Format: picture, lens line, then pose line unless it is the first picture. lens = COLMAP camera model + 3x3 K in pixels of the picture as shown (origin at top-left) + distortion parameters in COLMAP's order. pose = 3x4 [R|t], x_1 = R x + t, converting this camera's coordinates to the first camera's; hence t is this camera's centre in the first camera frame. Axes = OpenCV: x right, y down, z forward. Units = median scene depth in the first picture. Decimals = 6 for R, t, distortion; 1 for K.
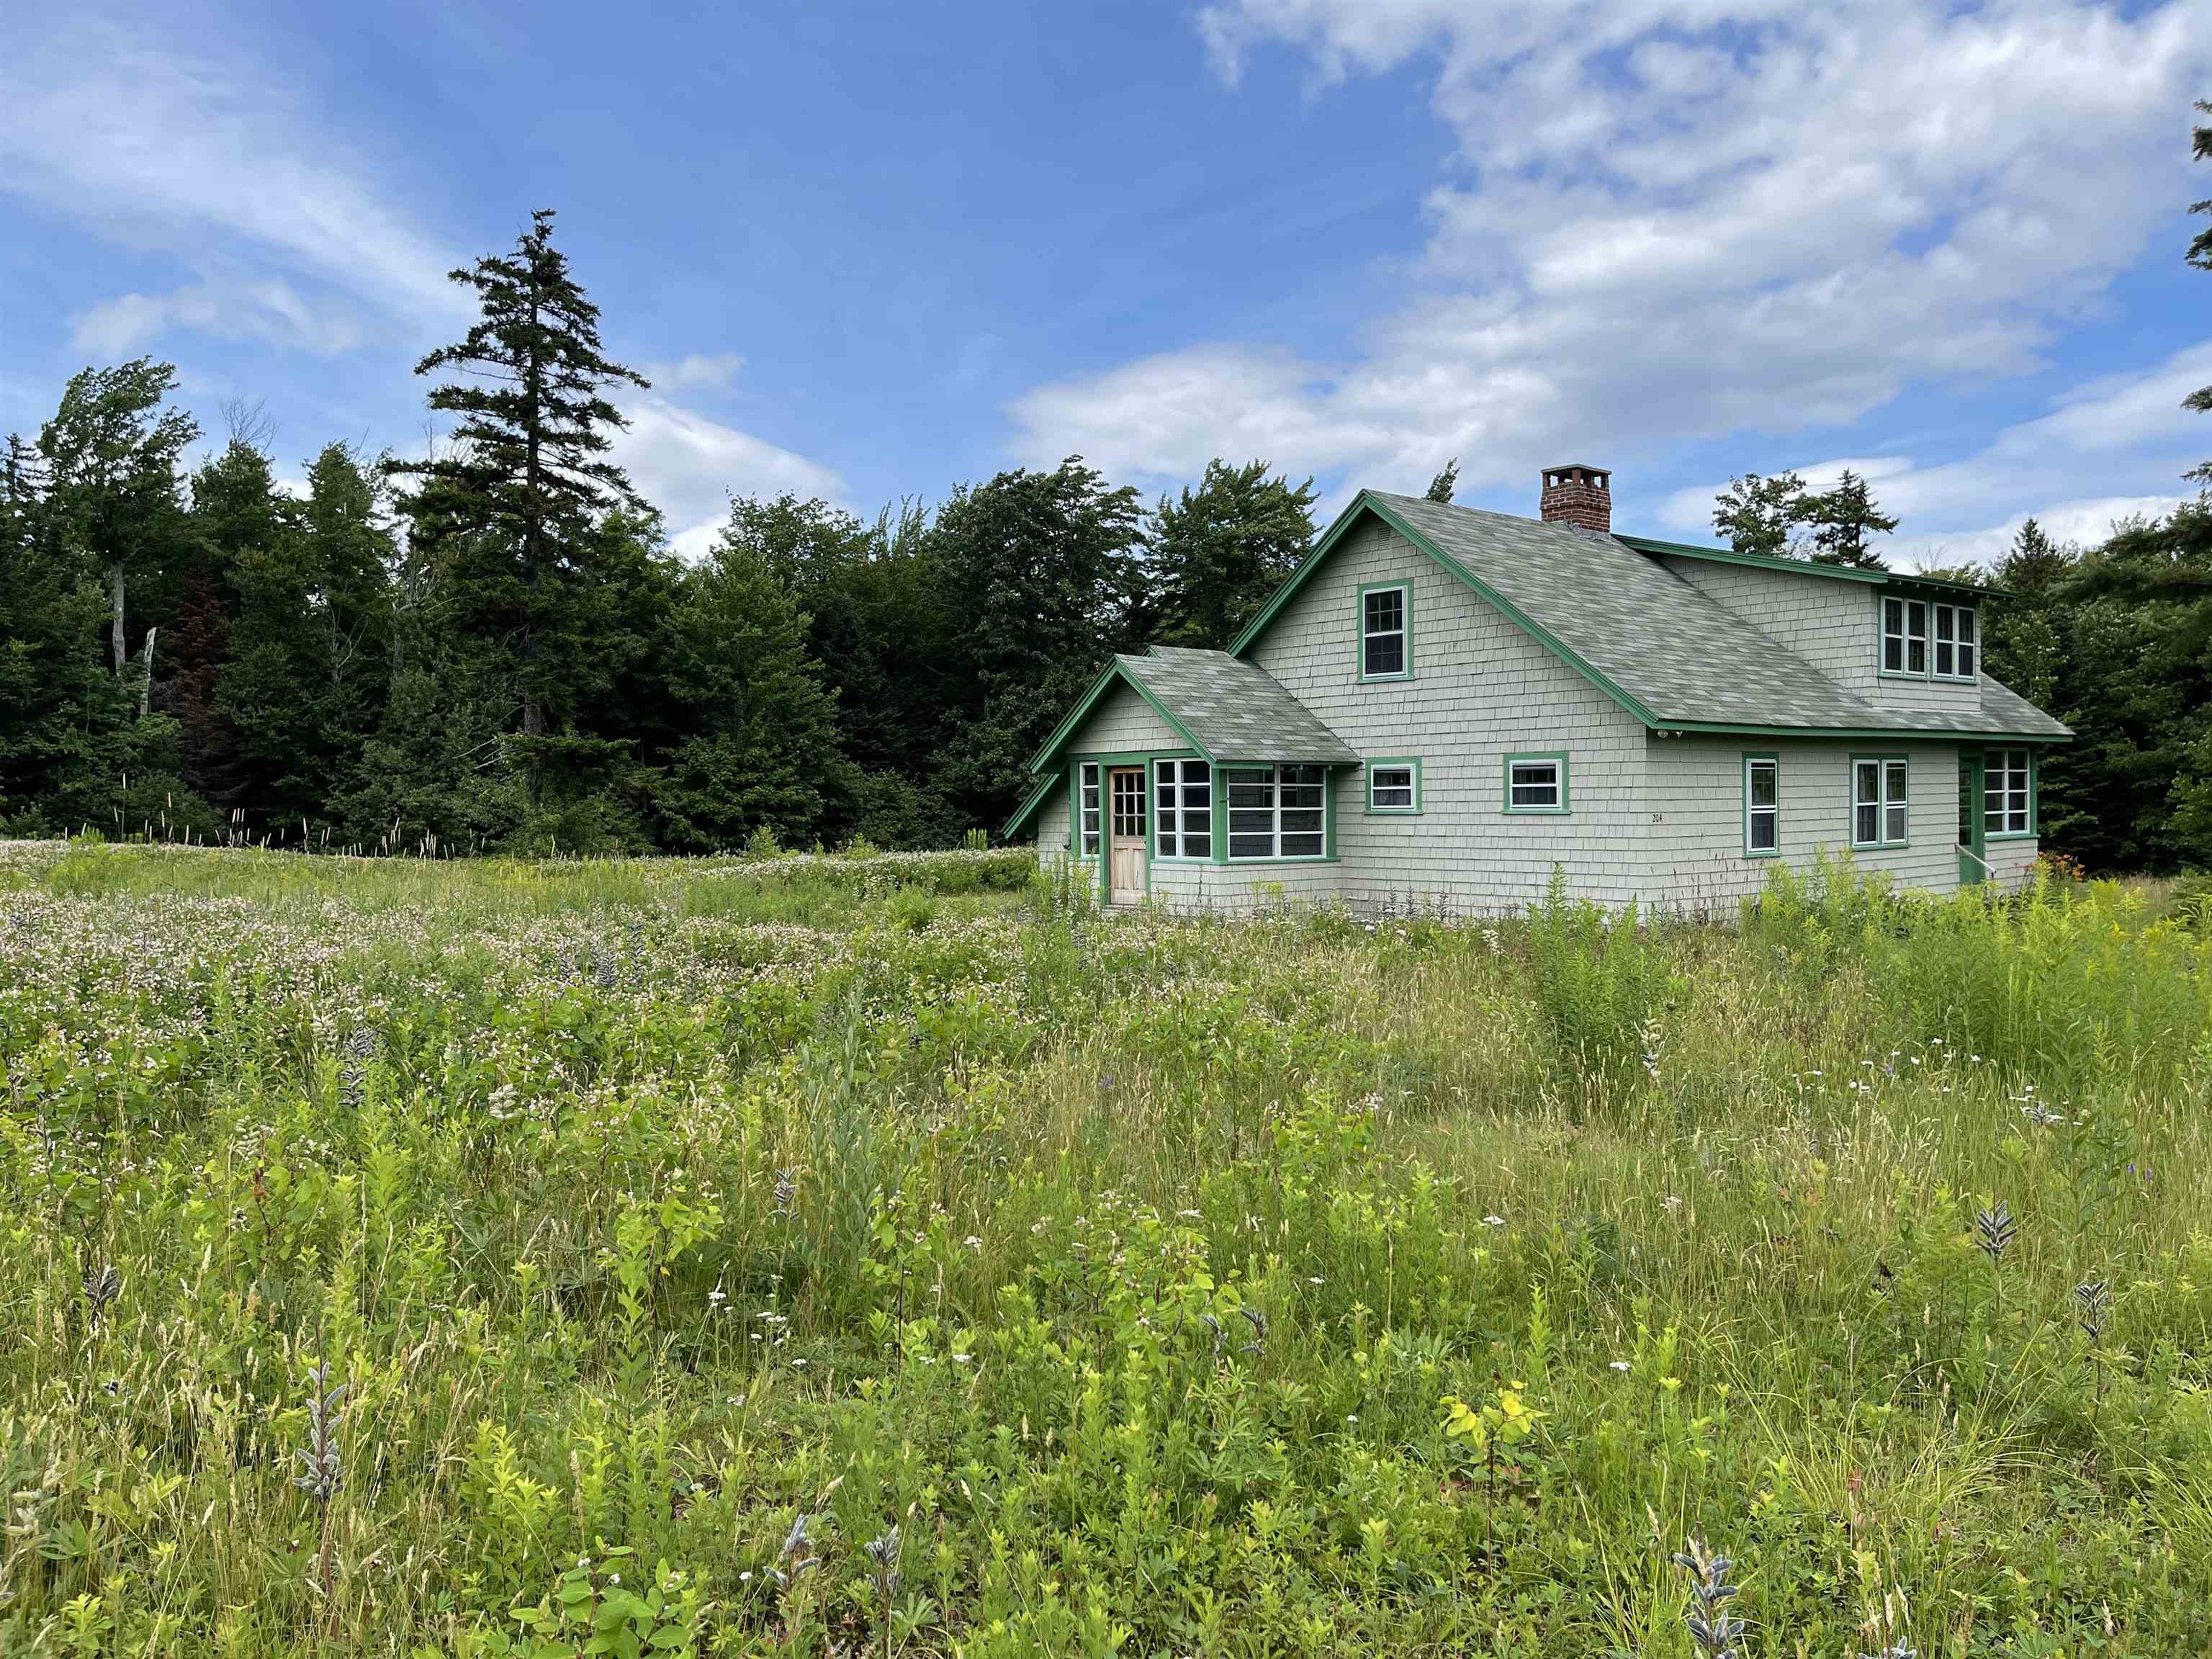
lens RADIAL K [[1669.6, 0, 1106.0], [0, 1669.6, 829.5], [0, 0, 1]] dist [0.036532, -0.006495]
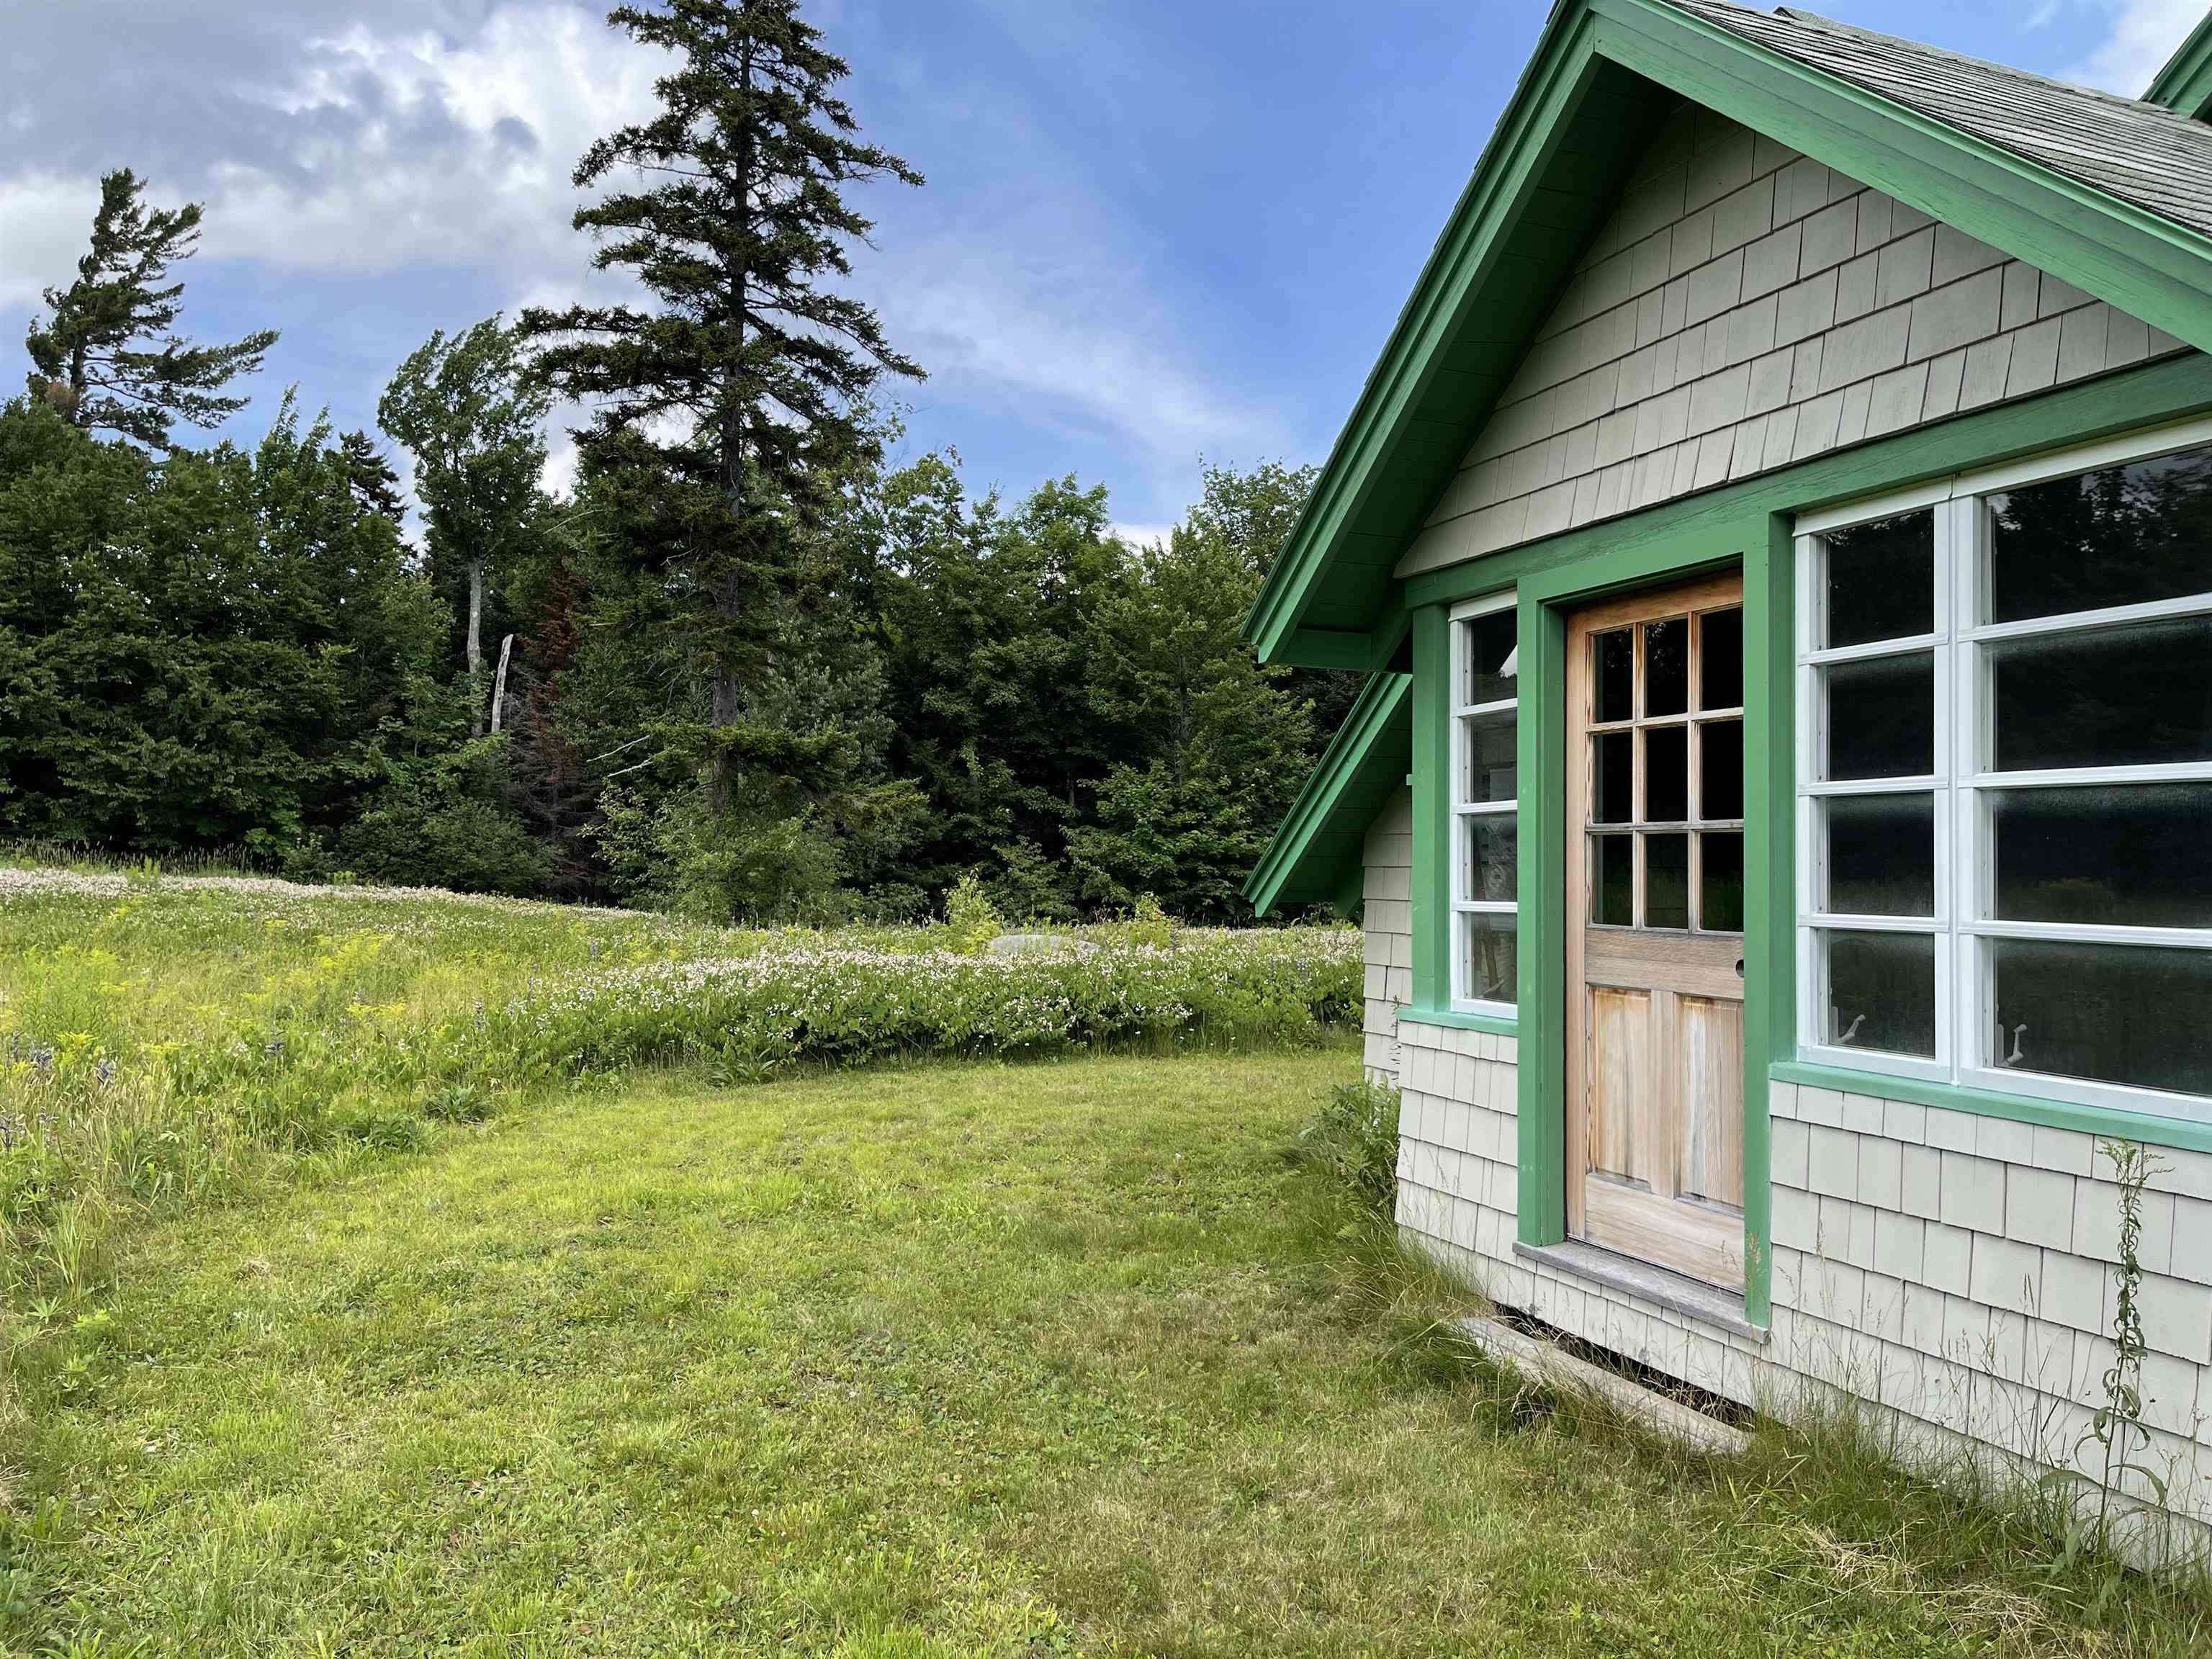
lens RADIAL K [[1669.6, 0, 1106.0], [0, 1669.6, 829.5], [0, 0, 1]] dist [0.036532, -0.006495]
pose [[0.941414, 0.011192, -0.337067, 0.019248], [-0.023858, 0.999155, -0.033457, 0.000209], [0.336408, 0.039539, 0.940886, 0.784124]]
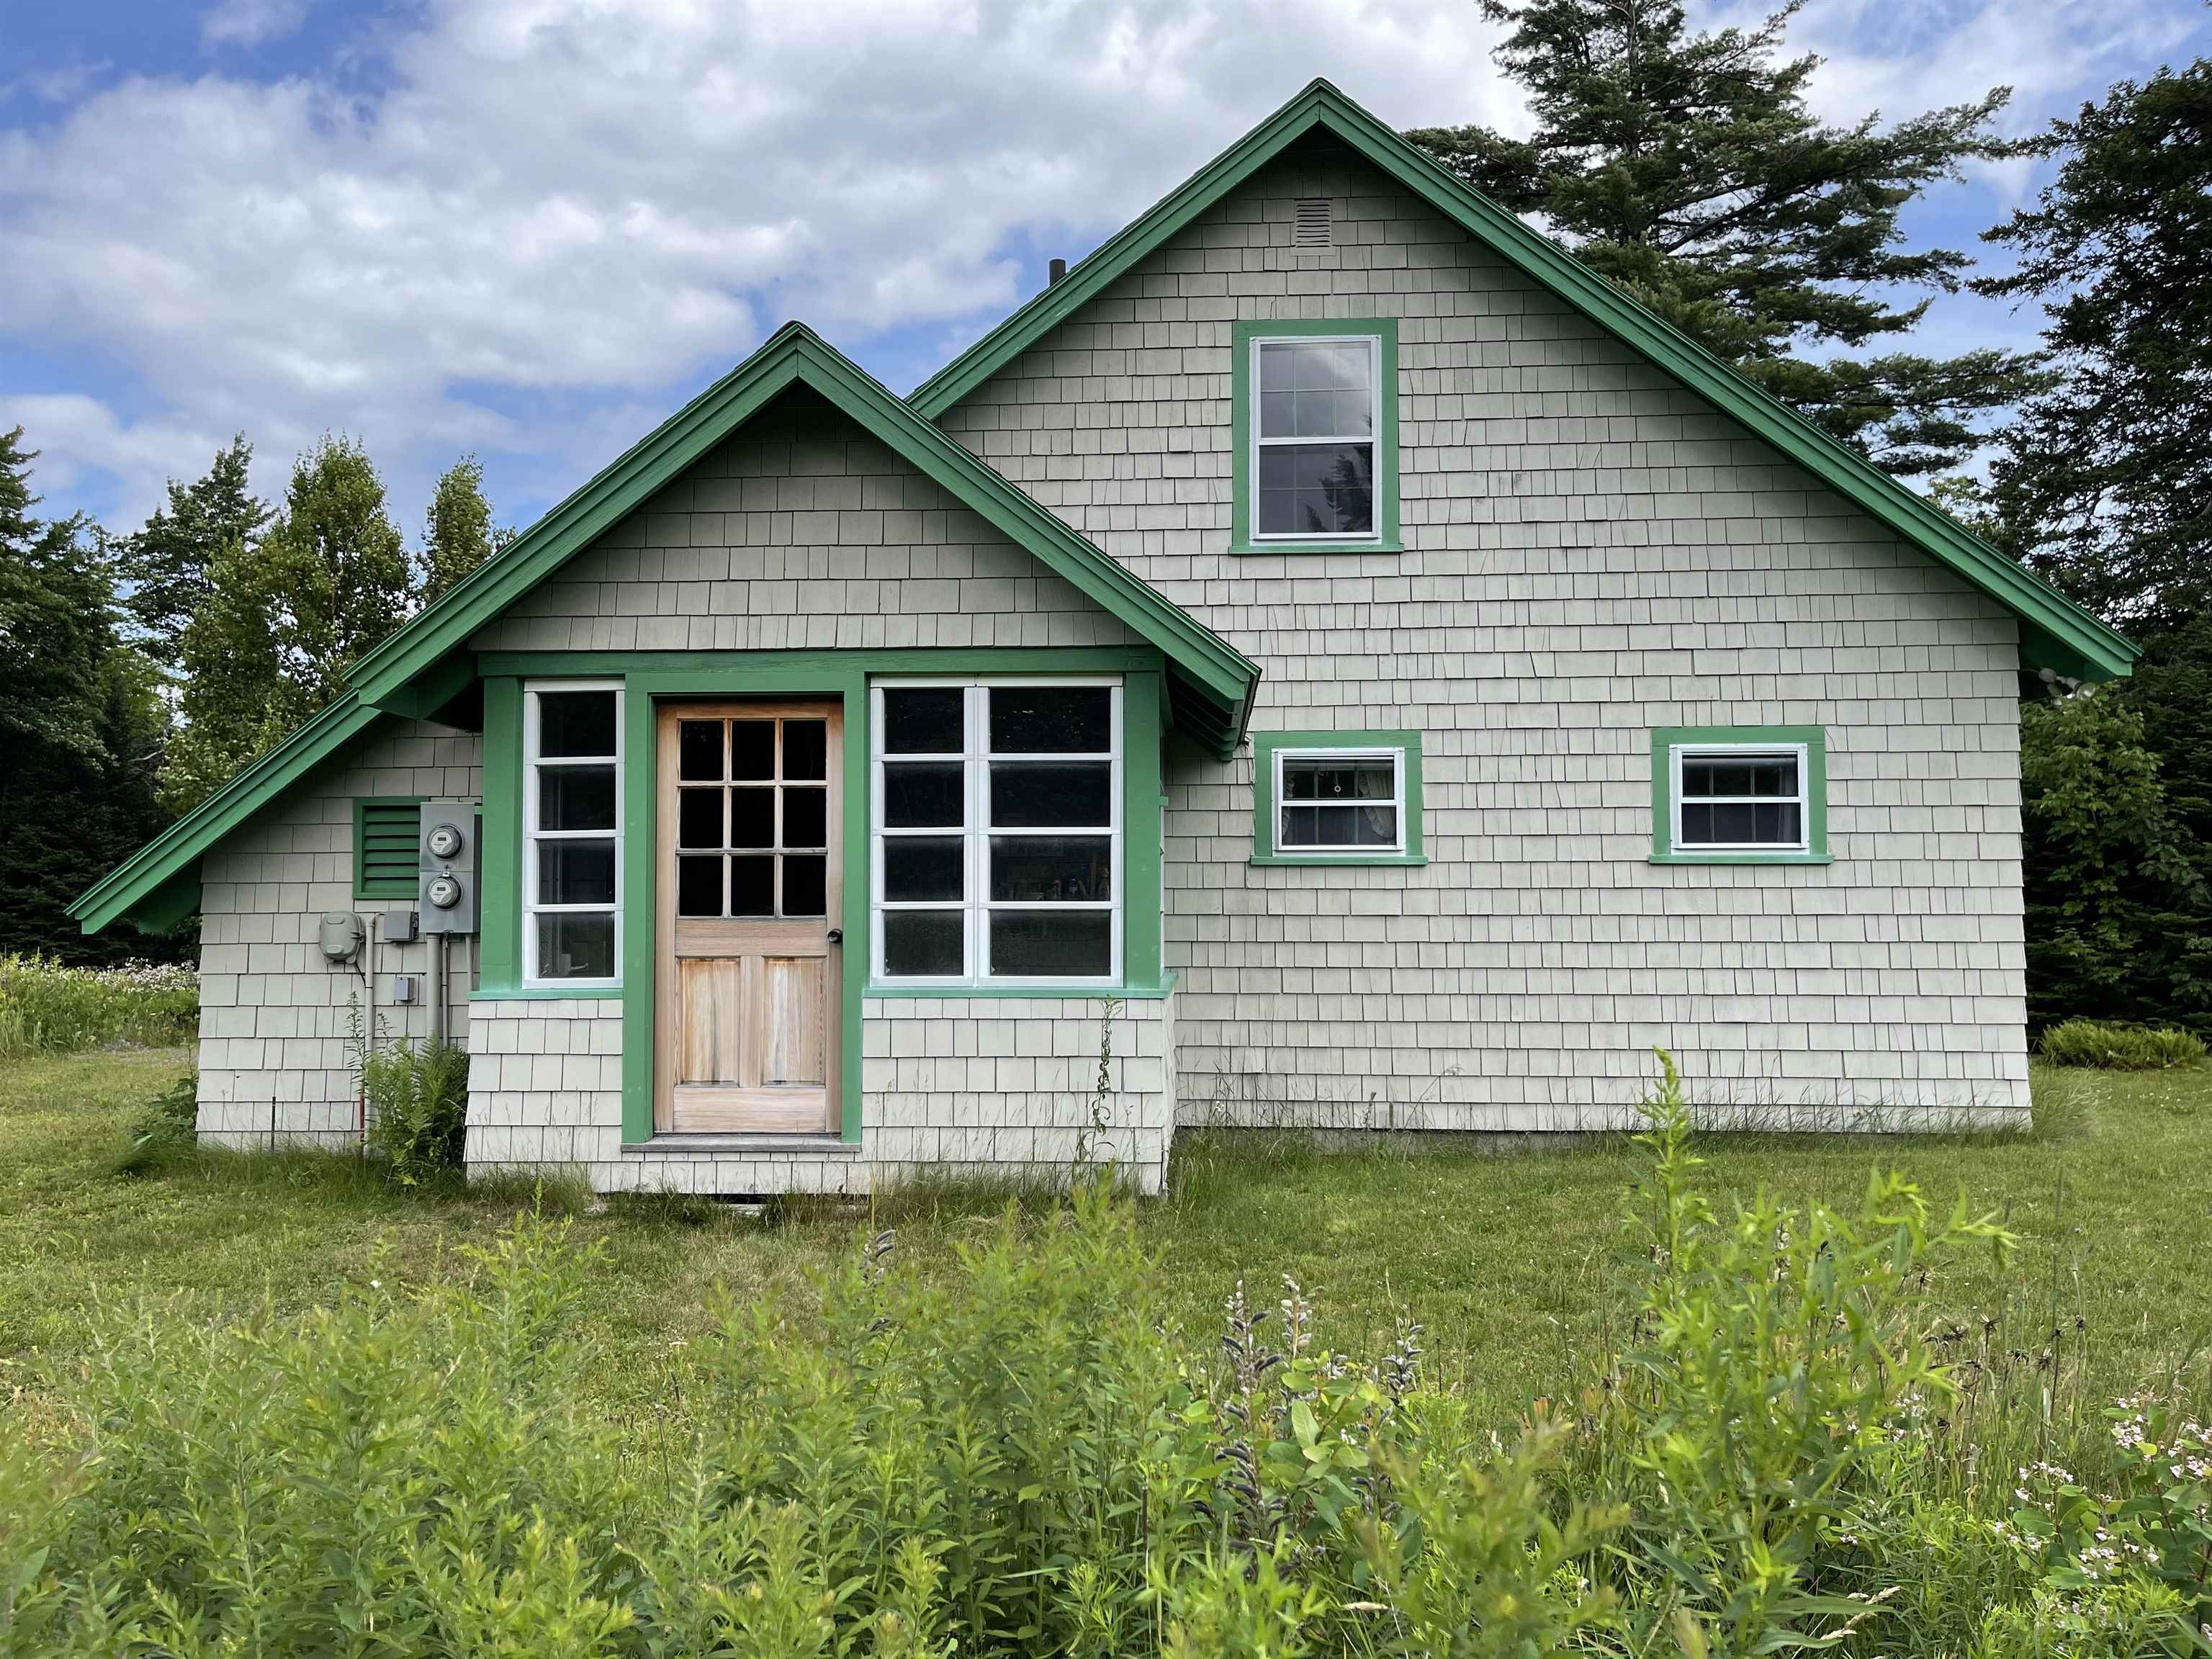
lens RADIAL K [[1669.6, 0, 1106.0], [0, 1669.6, 829.5], [0, 0, 1]] dist [0.036532, -0.006495]
pose [[0.706884, 0.040631, 0.706162, -0.163796], [0.007732, 0.997845, -0.065154, 0.008596], [-0.707288, 0.051516, 0.705046, 0.725677]]
